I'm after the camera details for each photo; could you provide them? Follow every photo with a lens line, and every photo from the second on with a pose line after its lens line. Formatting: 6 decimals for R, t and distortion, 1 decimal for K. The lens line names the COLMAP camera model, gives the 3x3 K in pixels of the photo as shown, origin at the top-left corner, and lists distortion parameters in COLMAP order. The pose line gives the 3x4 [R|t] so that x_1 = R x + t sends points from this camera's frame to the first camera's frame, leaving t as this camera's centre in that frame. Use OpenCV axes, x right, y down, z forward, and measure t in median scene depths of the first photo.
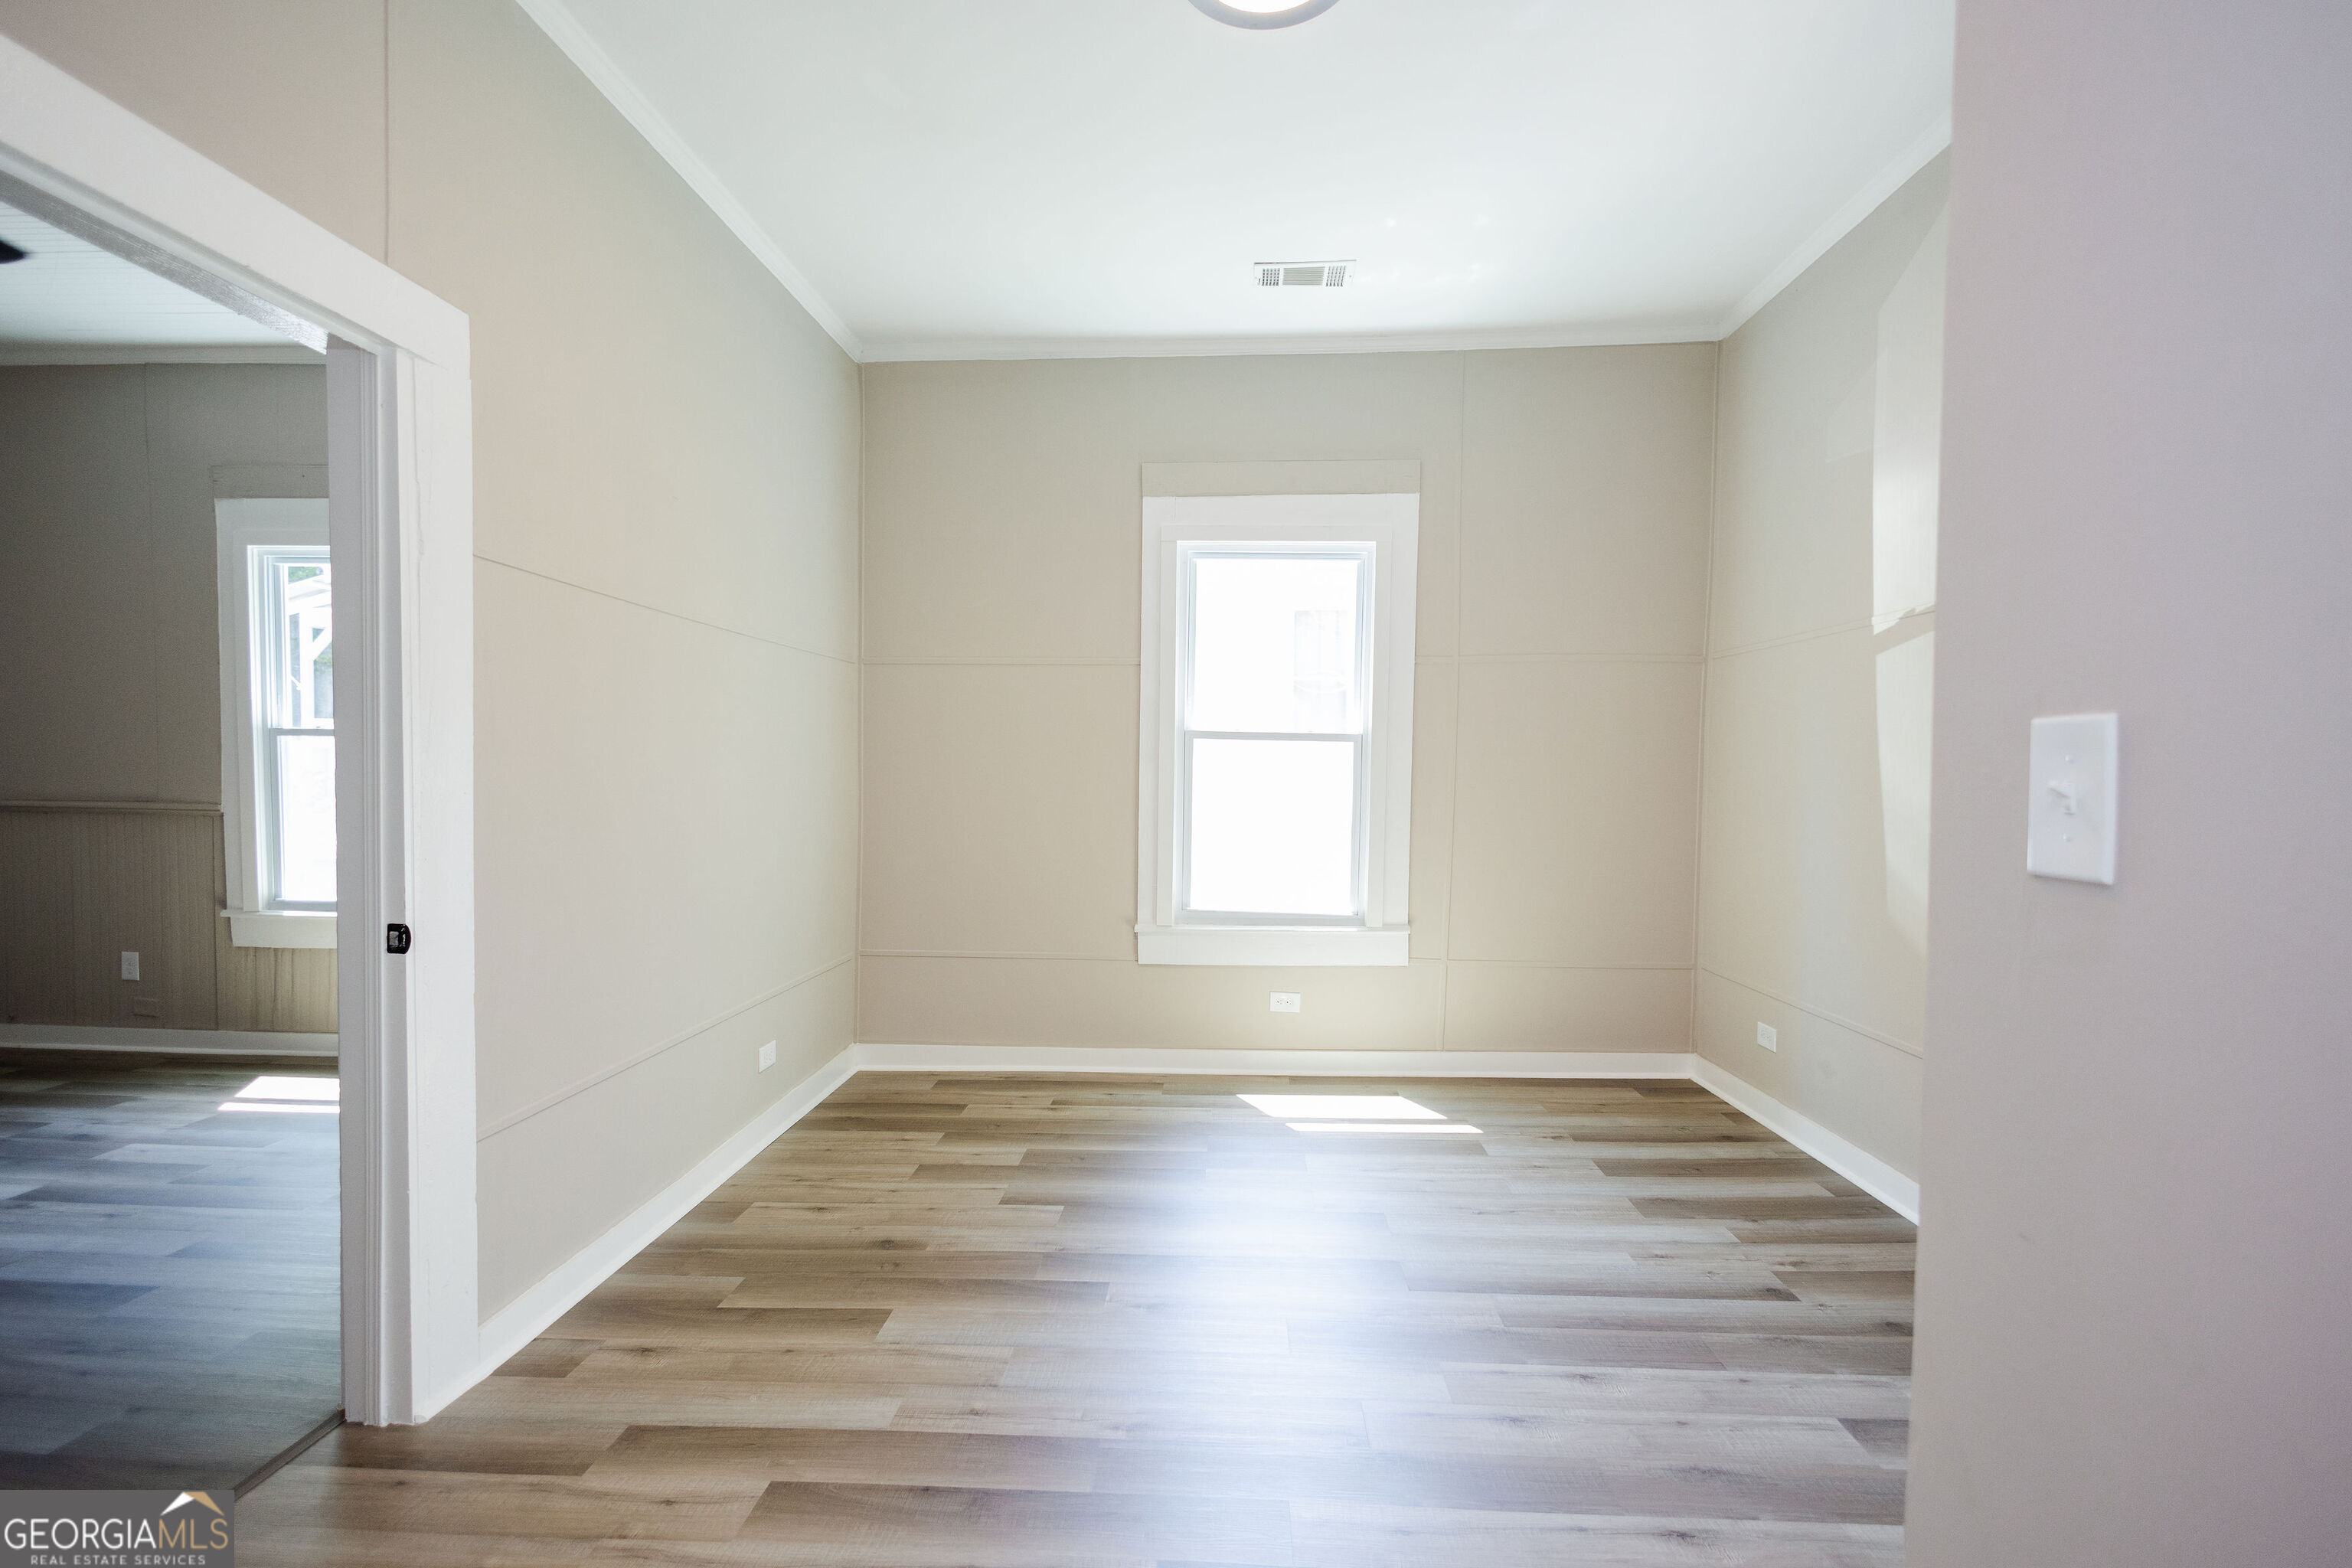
lens RADIAL K [[1034.1, 0, 1182.5], [0, 1034.1, 787.1], [0, 0, 1]] dist [0.008210, -0.000904]
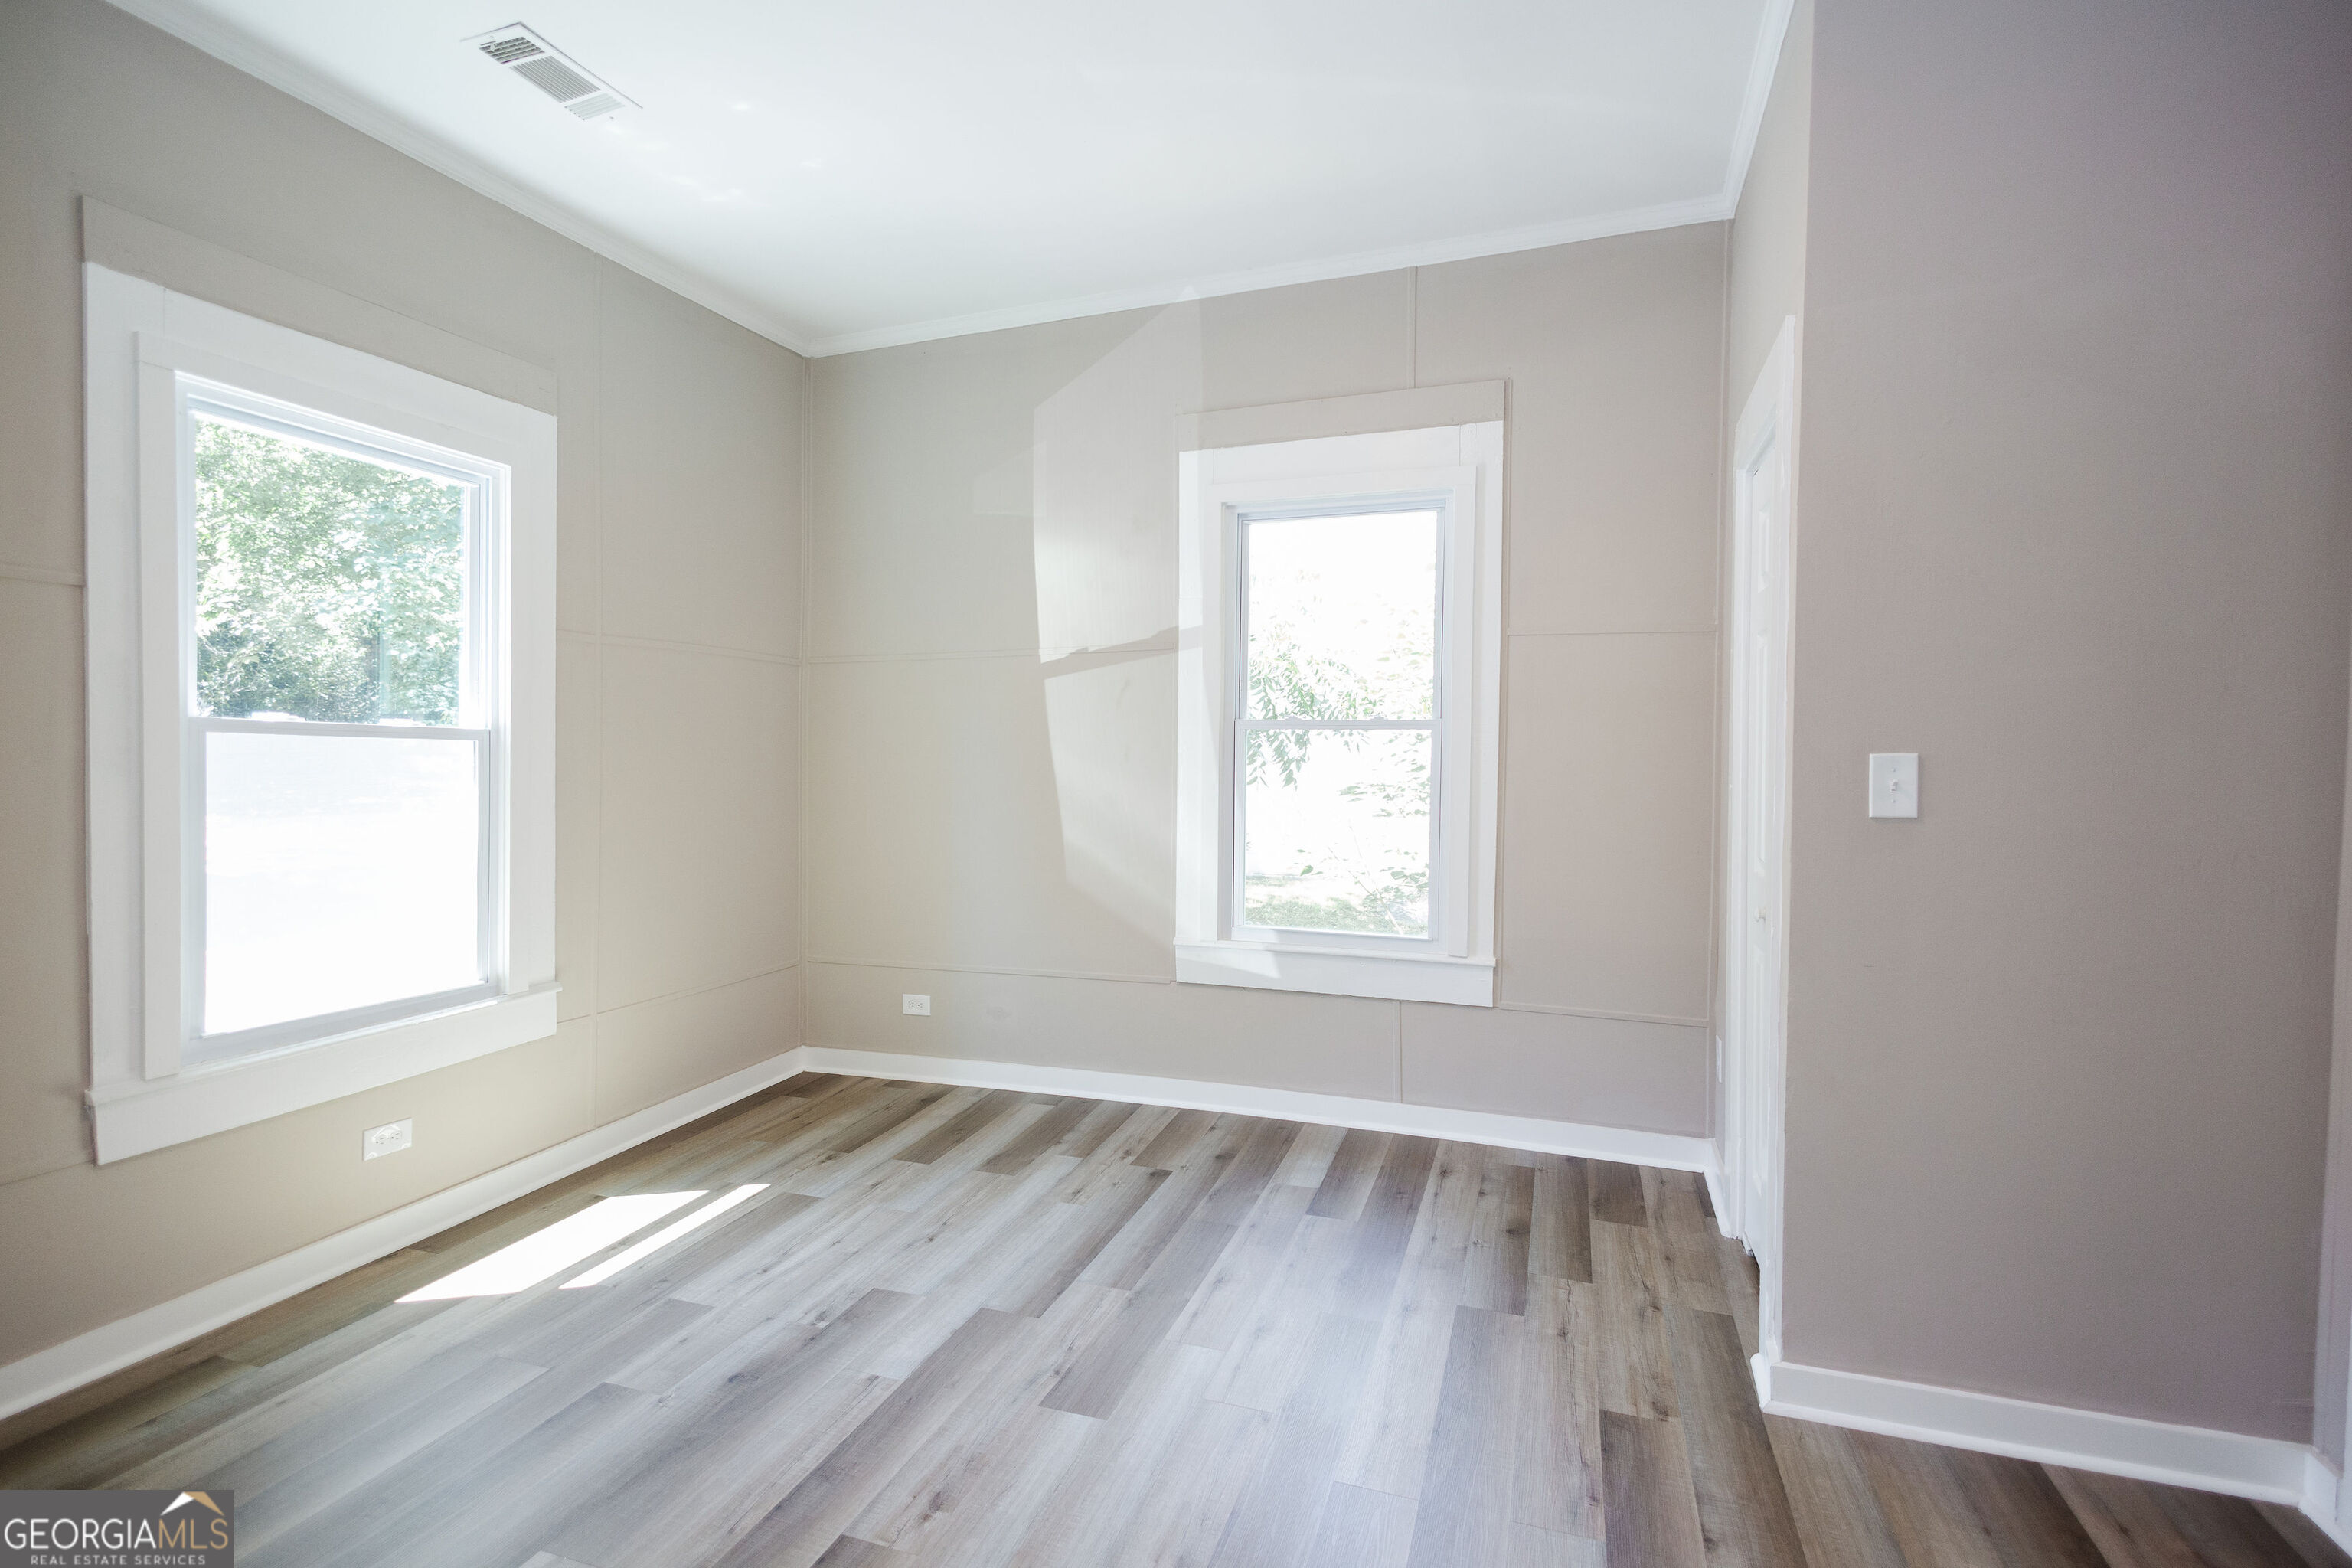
lens RADIAL K [[1034.1, 0, 1191.4], [0, 1034.1, 789.3], [0, 0, 1]] dist [0.008210, -0.000904]
pose [[0.311813, -0.036678, 0.949435, -0.424311], [0.027509, 0.999184, 0.029565, -0.021073], [-0.949745, 0.016899, 0.312568, 0.370410]]
